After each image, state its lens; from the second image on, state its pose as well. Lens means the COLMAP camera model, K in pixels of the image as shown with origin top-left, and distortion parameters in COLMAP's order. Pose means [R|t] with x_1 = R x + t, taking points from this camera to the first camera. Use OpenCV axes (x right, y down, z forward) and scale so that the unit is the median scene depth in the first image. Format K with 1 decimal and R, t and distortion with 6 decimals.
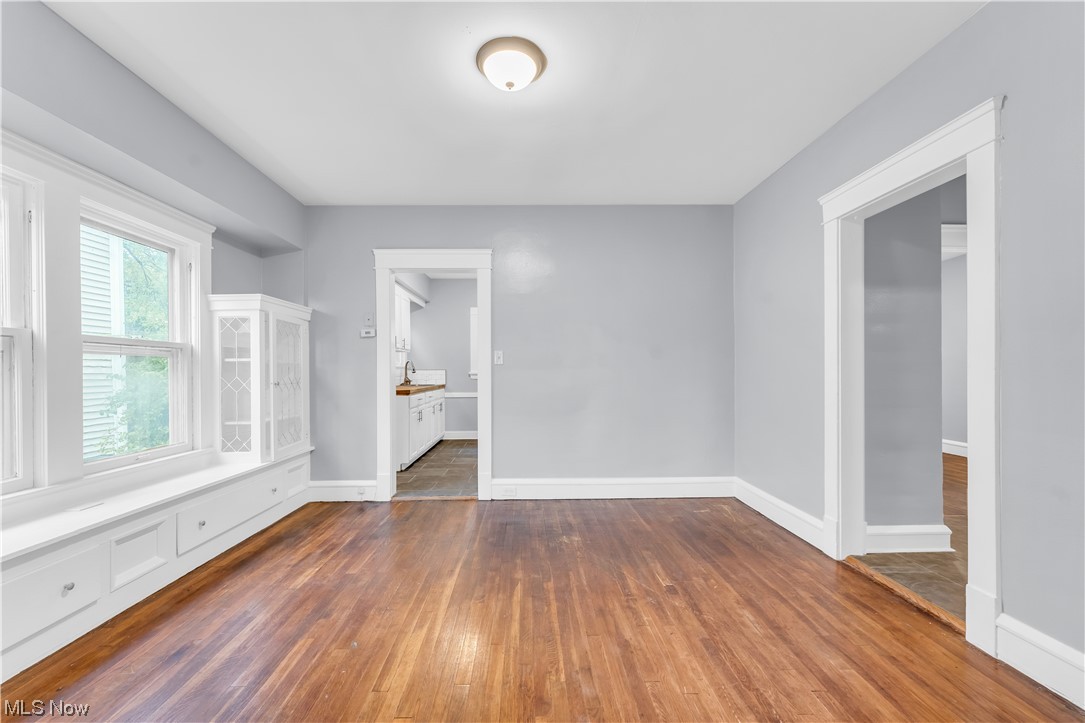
lens RADIAL K [[438.4, 0, 534.6], [0, 438.4, 370.3], [0, 0, 1]] dist [-0.000168, 0.000021]
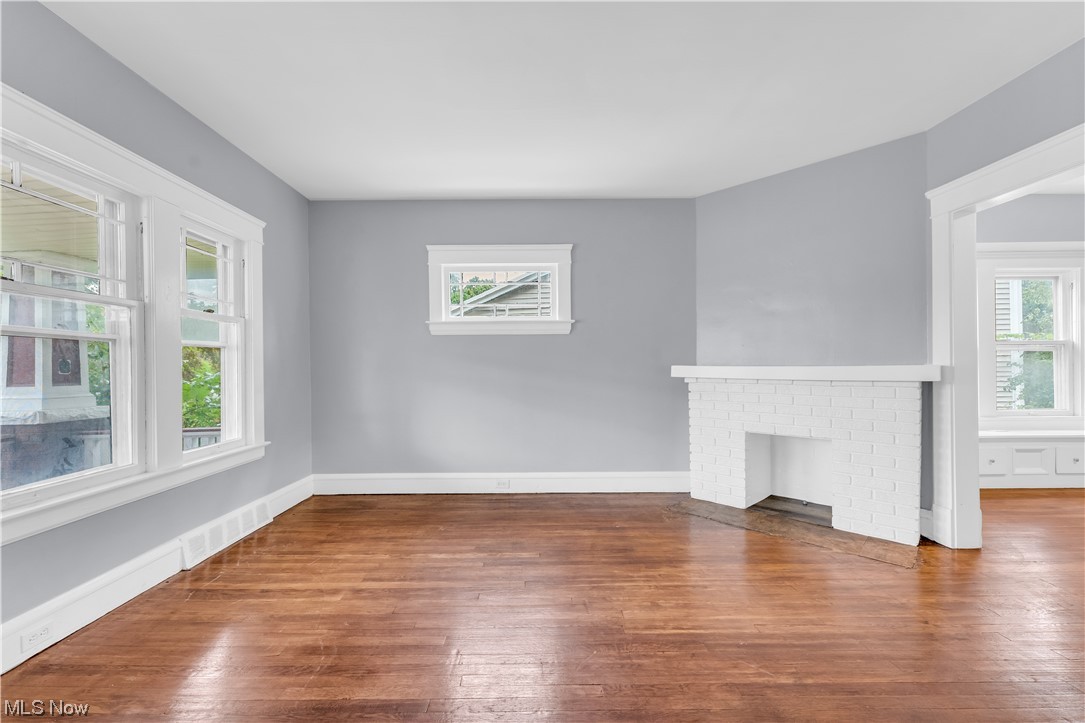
lens RADIAL K [[438.4, 0, 534.6], [0, 438.4, 370.3], [0, 0, 1]] dist [-0.000168, 0.000021]
pose [[-0.021622, 0.013393, -0.999676, 0.663826], [0.012919, 0.999831, 0.013116, -0.005326], [0.999683, -0.012631, -0.021792, -0.699008]]
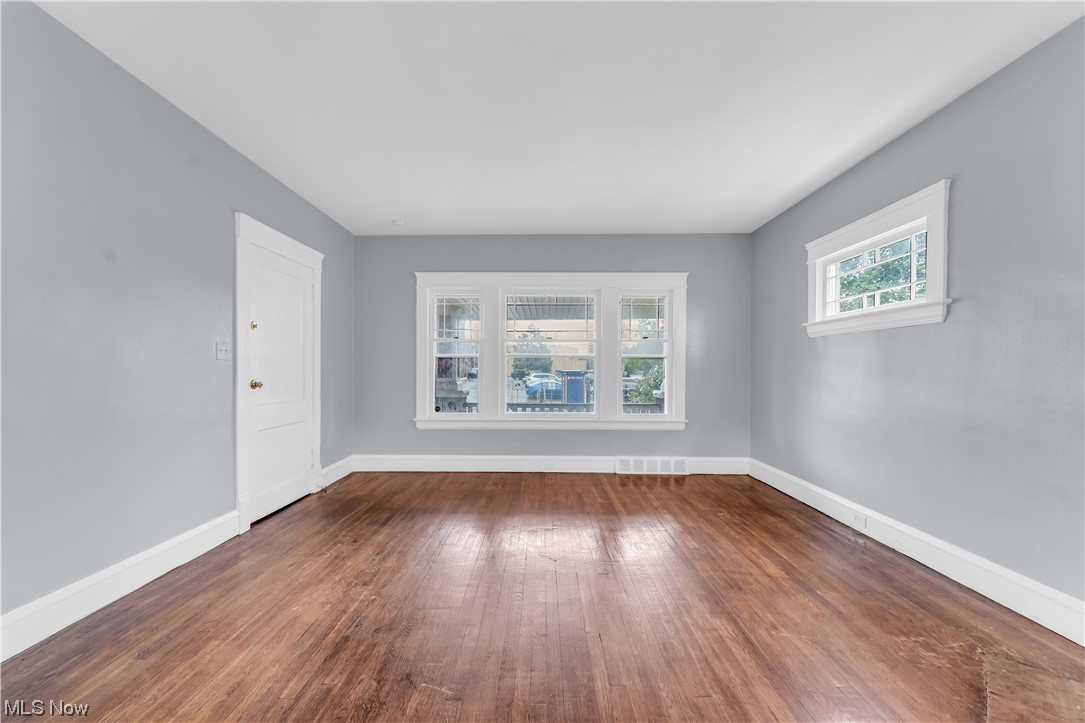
lens RADIAL K [[438.4, 0, 534.6], [0, 438.4, 370.3], [0, 0, 1]] dist [-0.000168, 0.000021]
pose [[-0.999326, -0.002856, 0.036590, 0.109585], [-0.002982, 0.999990, -0.003416, 0.002032], [-0.036580, -0.003523, -0.999325, 0.212888]]
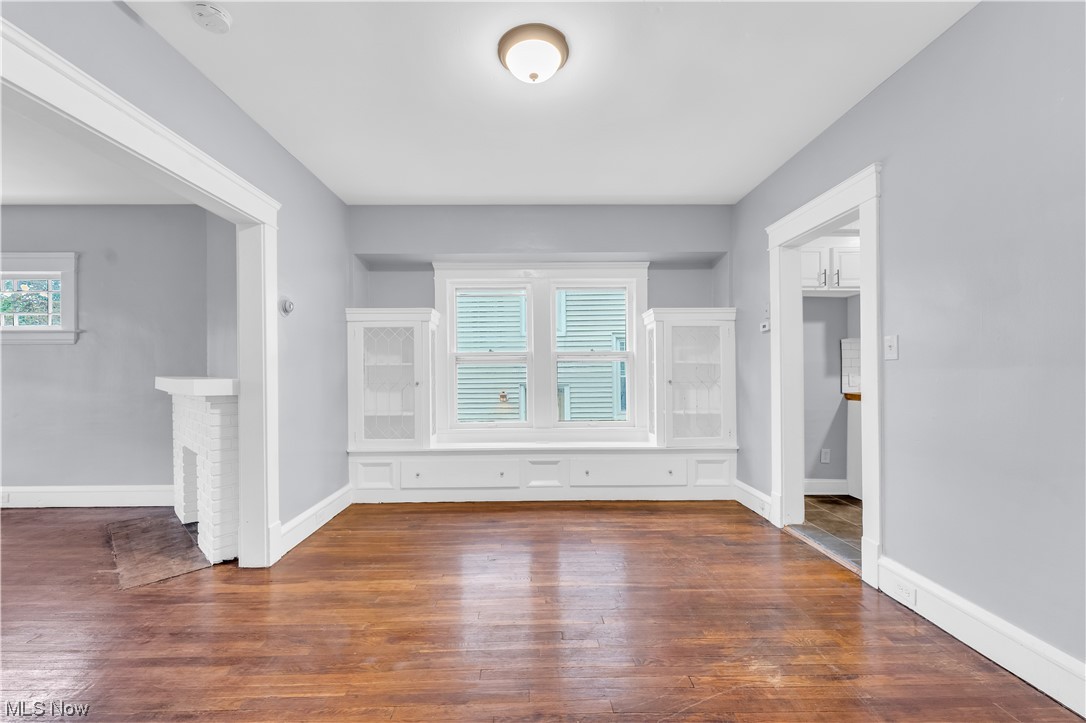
lens RADIAL K [[439.9, 0, 536.1], [0, 439.9, 371.3], [0, 0, 1]] dist [0.000180, -0.000133]
pose [[-0.004597, 0.006456, -0.999969, 0.625409], [0.011005, 0.999919, 0.006405, -0.008214], [0.999929, -0.010976, -0.004667, 0.689265]]
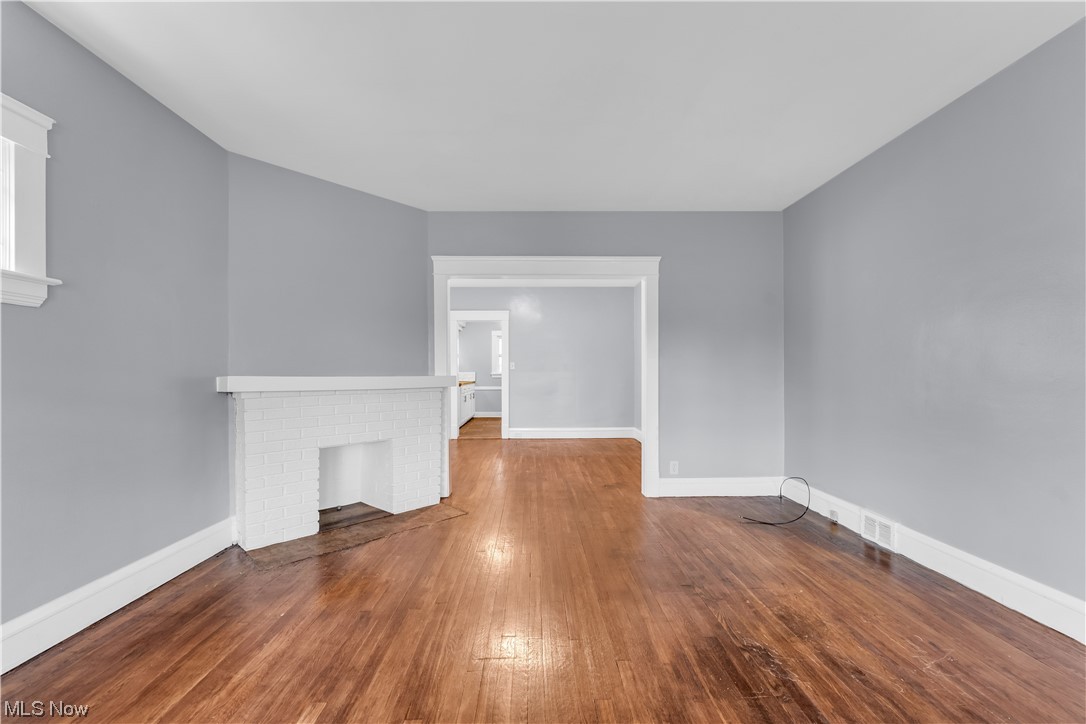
lens RADIAL K [[439.9, 0, 536.1], [0, 439.9, 371.8], [0, 0, 1]] dist [0.000180, -0.000133]
pose [[0.999923, -0.000151, -0.012419, 0.060879], [0.000170, 0.999999, 0.001519, -0.006590], [0.012418, -0.001521, 0.999922, -1.207345]]
